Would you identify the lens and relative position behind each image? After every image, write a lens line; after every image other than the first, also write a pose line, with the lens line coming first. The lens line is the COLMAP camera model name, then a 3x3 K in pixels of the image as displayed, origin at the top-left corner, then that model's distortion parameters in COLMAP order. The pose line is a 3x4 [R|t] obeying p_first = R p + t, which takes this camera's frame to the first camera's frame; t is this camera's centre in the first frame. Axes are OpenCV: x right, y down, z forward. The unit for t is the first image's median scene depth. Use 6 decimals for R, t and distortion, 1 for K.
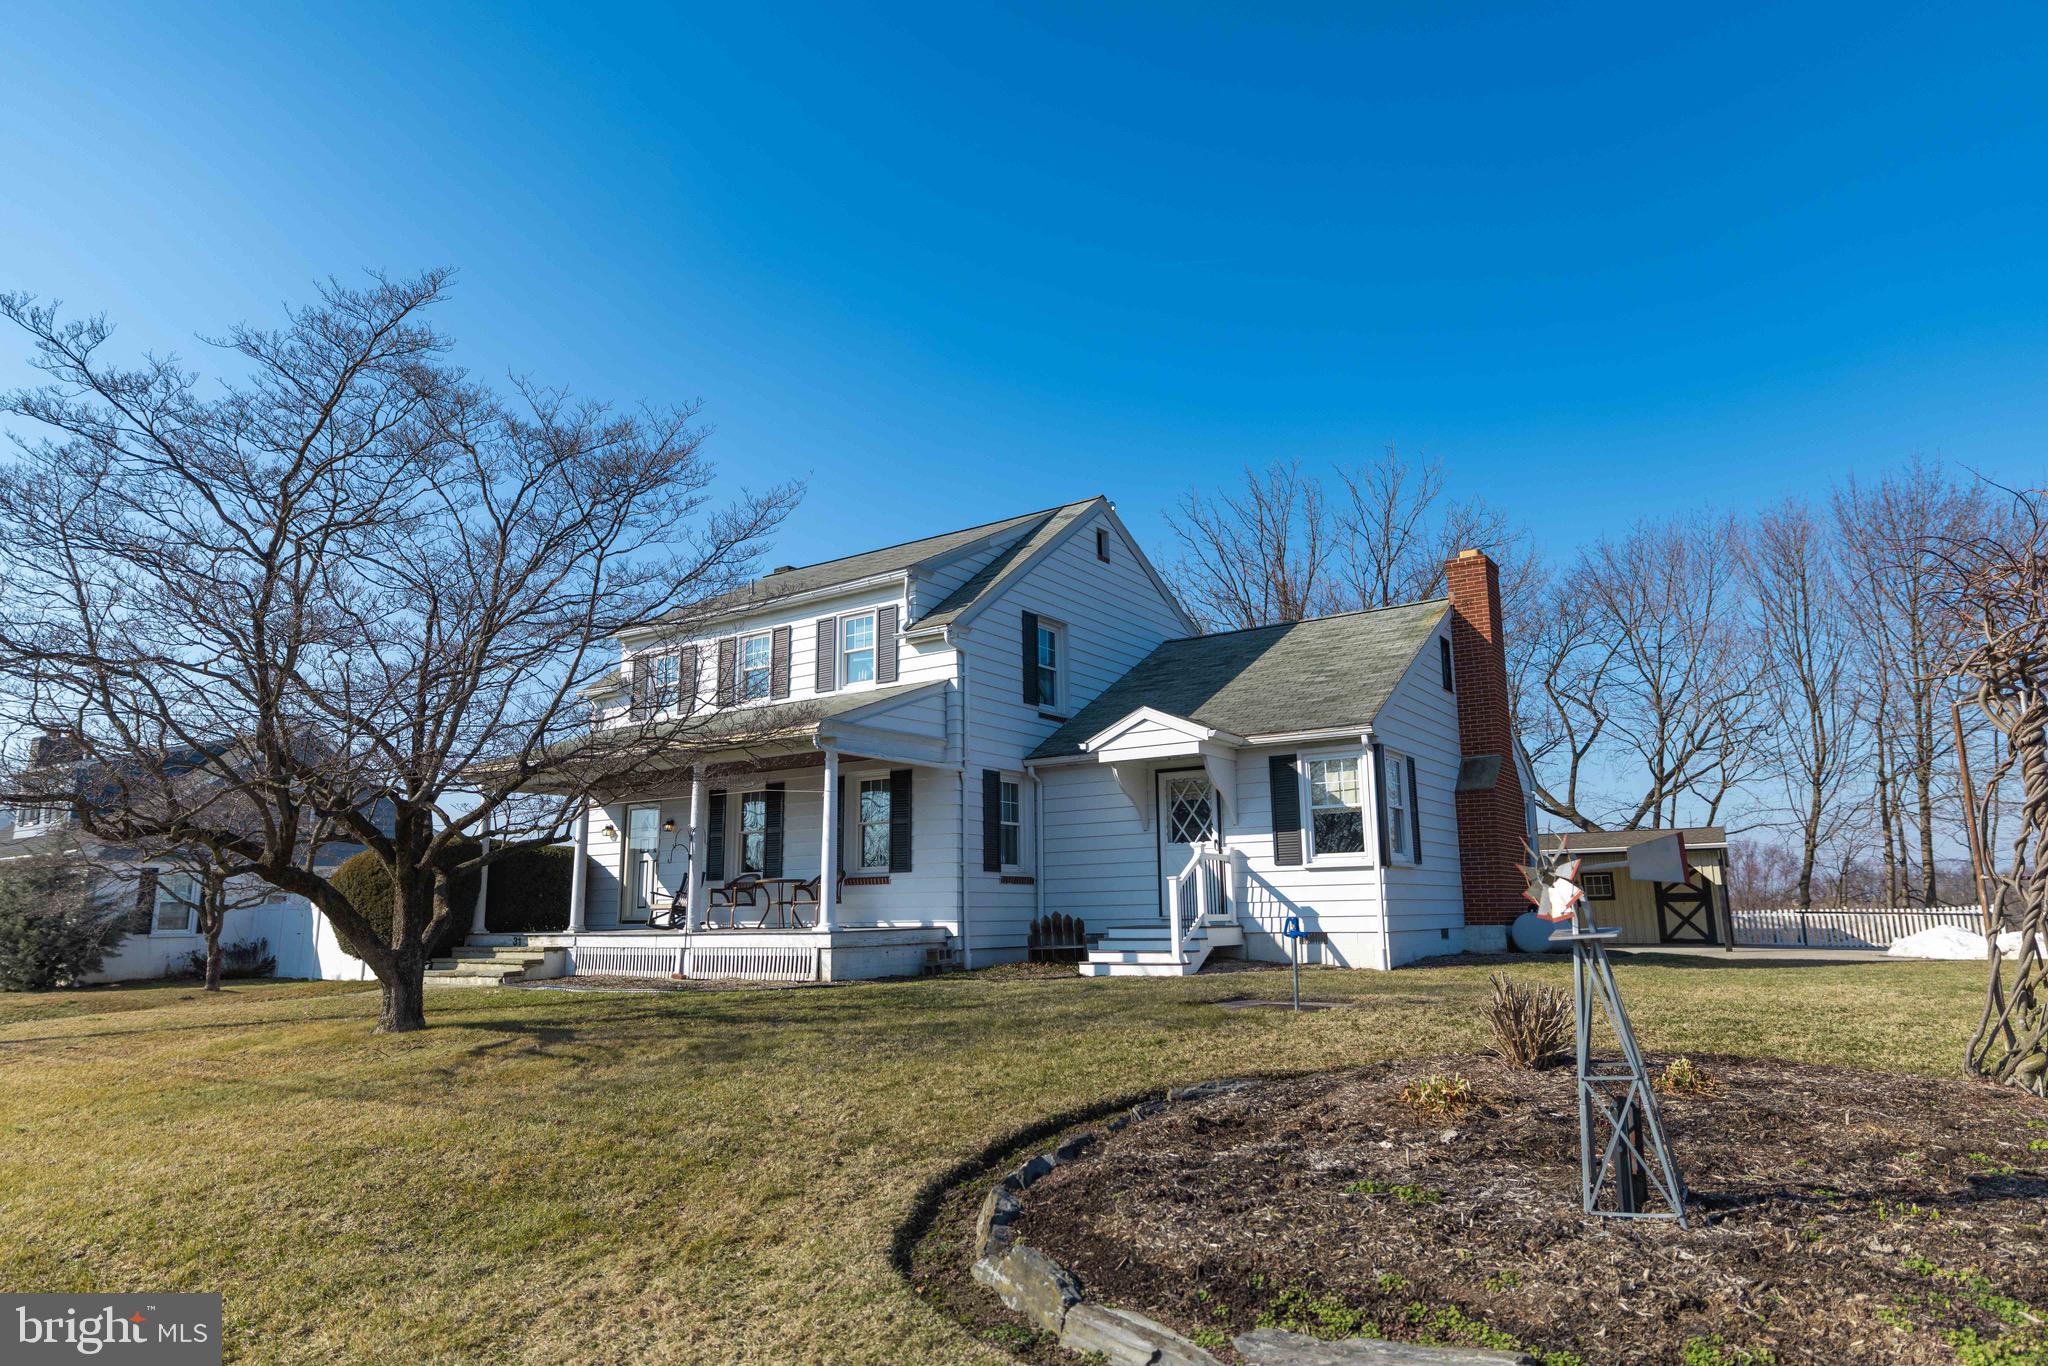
lens RADIAL K [[1217.2, 0, 1020.3], [0, 1217.2, 688.2], [0, 0, 1]] dist [0.007964, -0.002529]
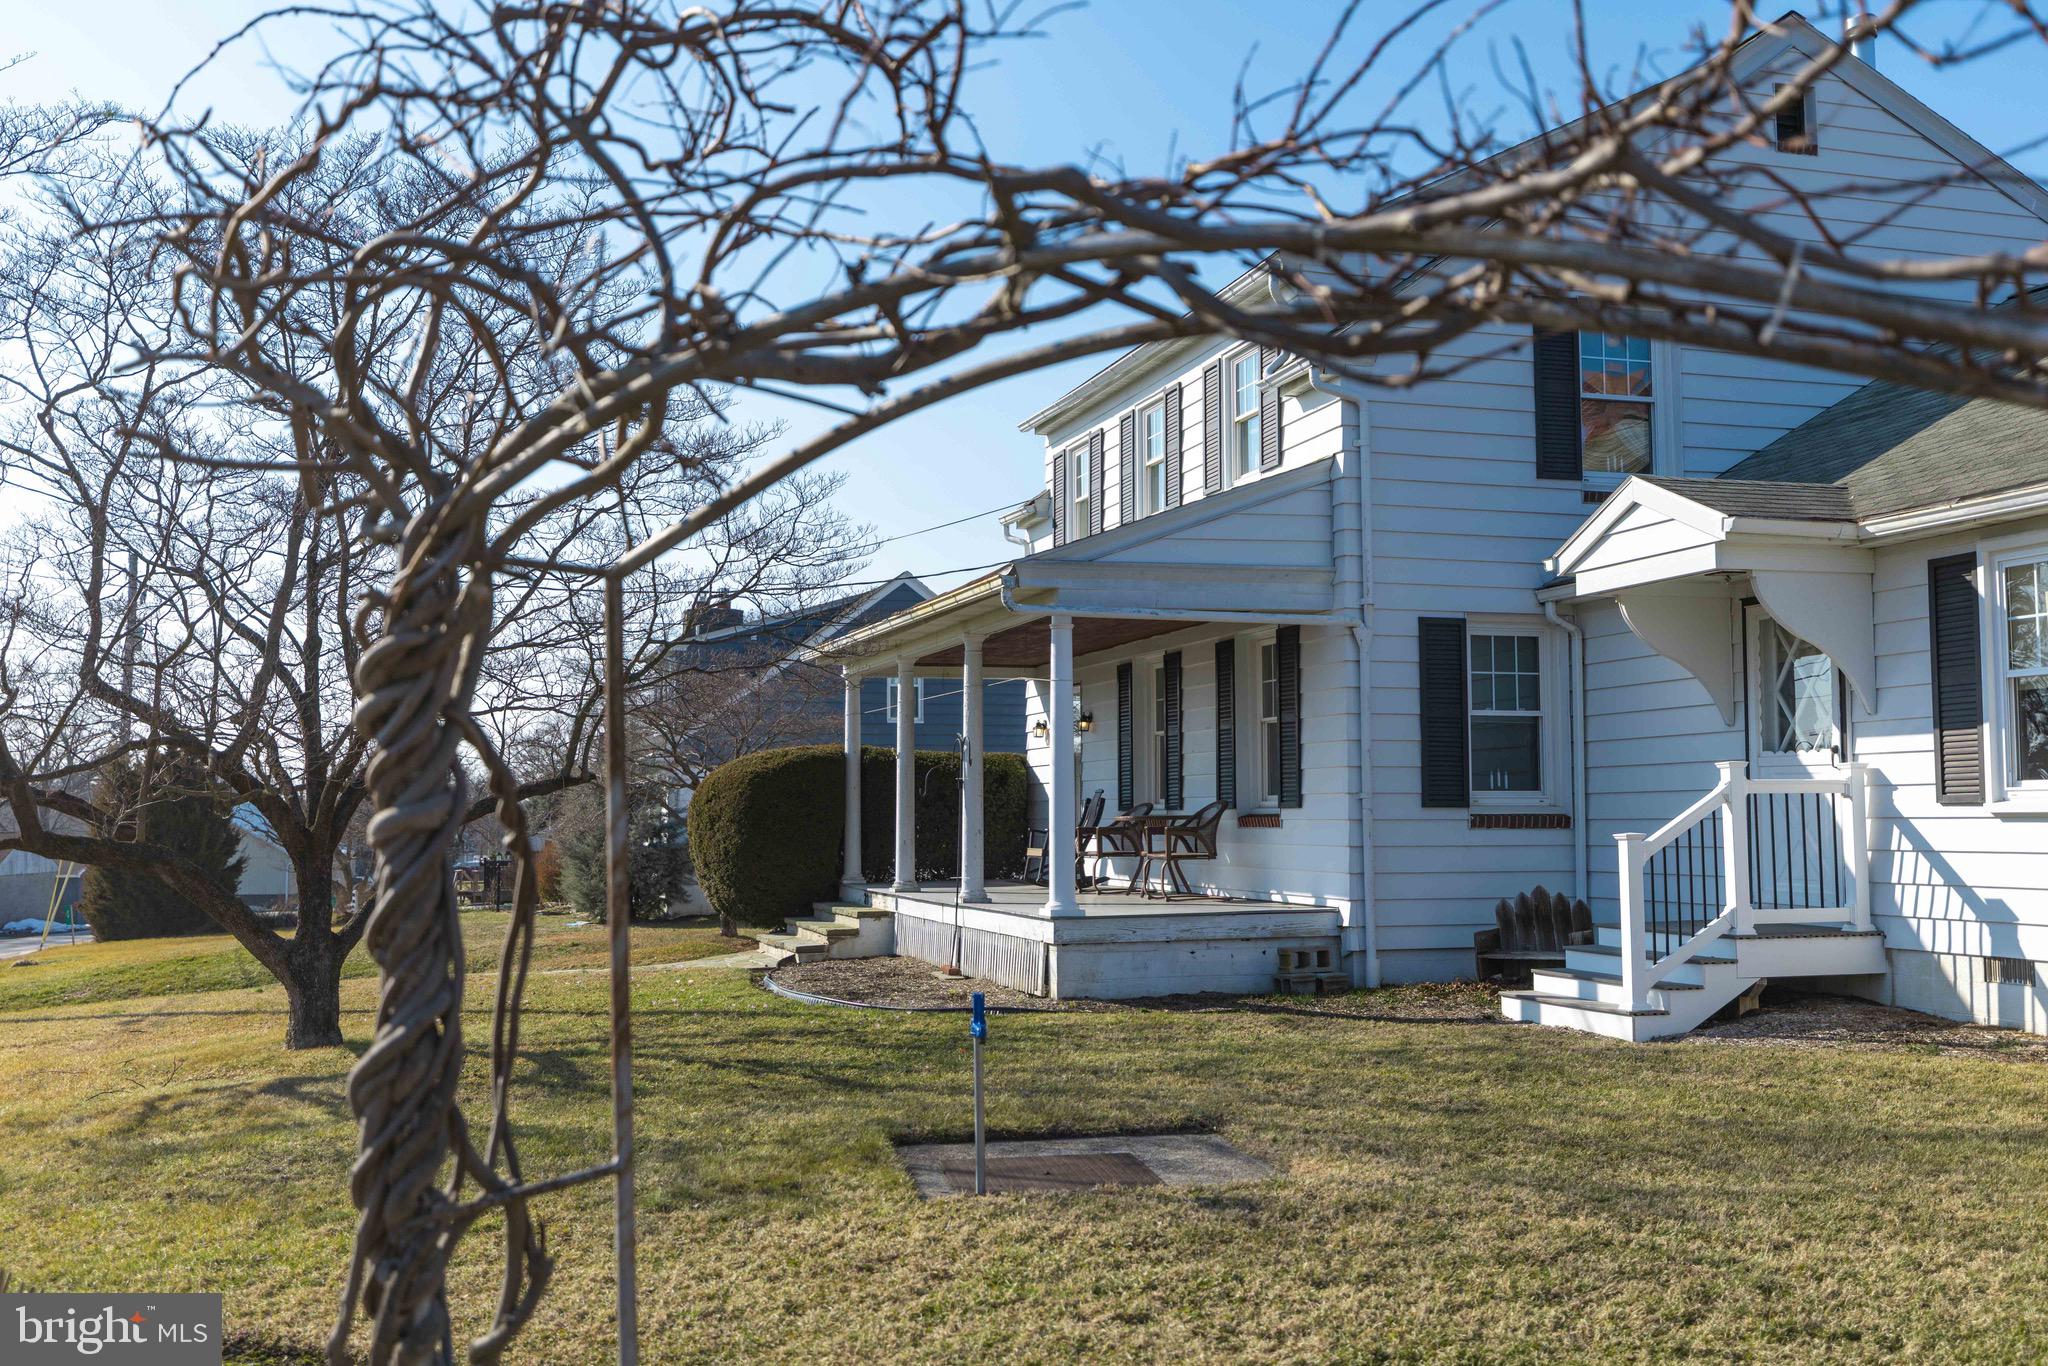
lens RADIAL K [[1961.3, 0, 1019.9], [0, 1961.3, 675.4], [0, 0, 1]] dist [0.005447, 0.000000]
pose [[0.779655, -0.035966, -0.625175, 0.373323], [0.110992, 0.990479, 0.081436, 0.002832], [0.616294, -0.132881, 0.776224, 0.226941]]
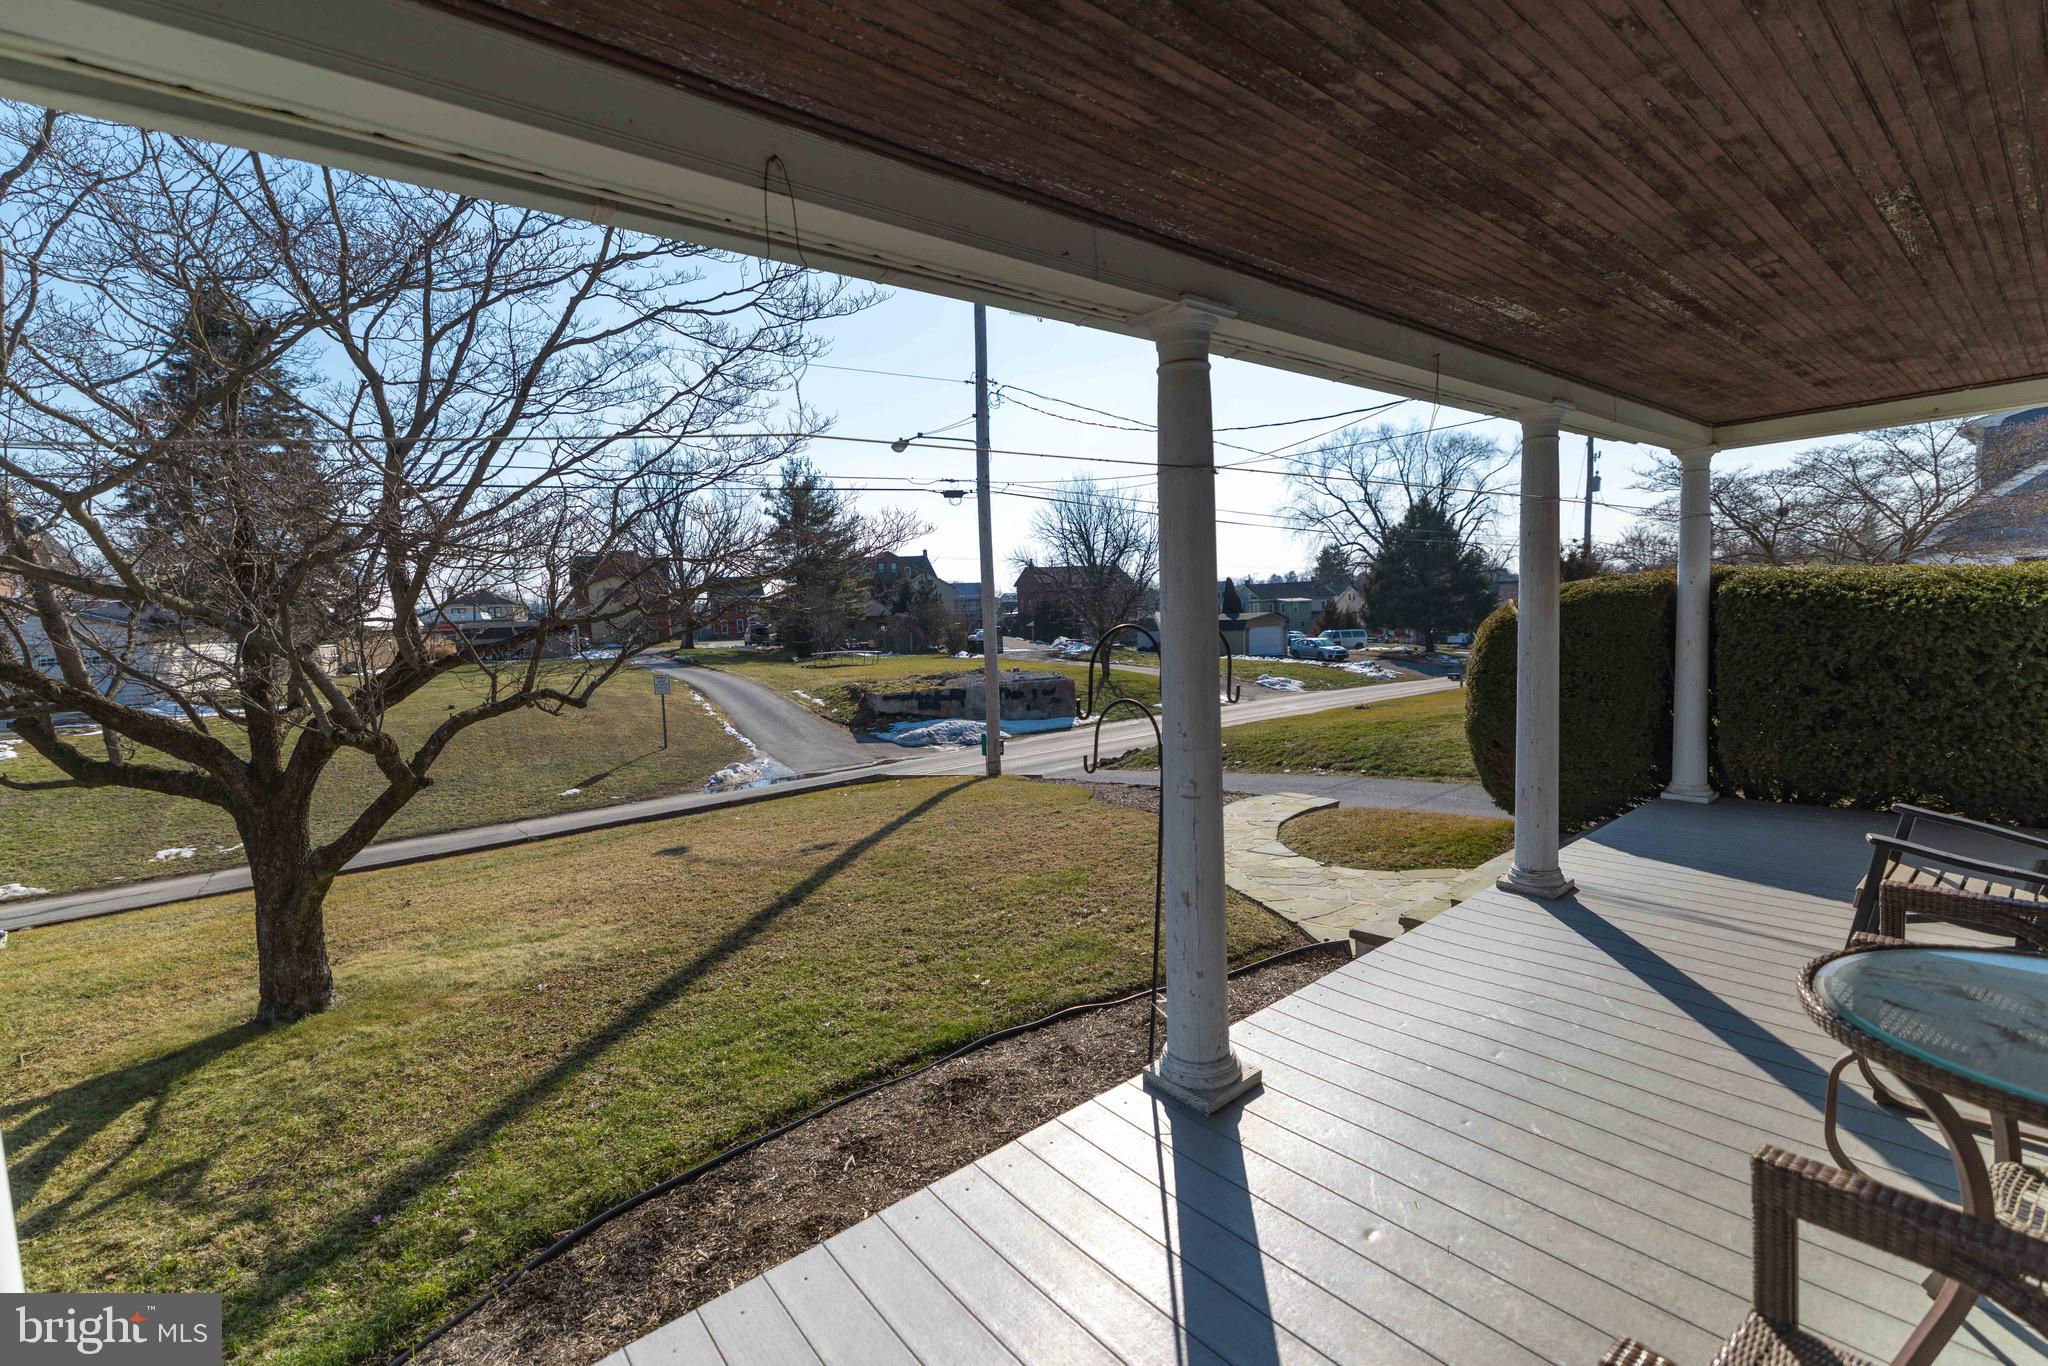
lens RADIAL K [[877.9, 0, 1019.2], [0, 877.9, 685.3], [0, 0, 1]] dist [0.000051, 0.001501]
pose [[-0.278120, 0.110294, -0.954193, -0.104439], [0.226522, 0.972899, 0.046432, 0.107309], [0.933454, -0.203232, -0.295567, 0.982628]]
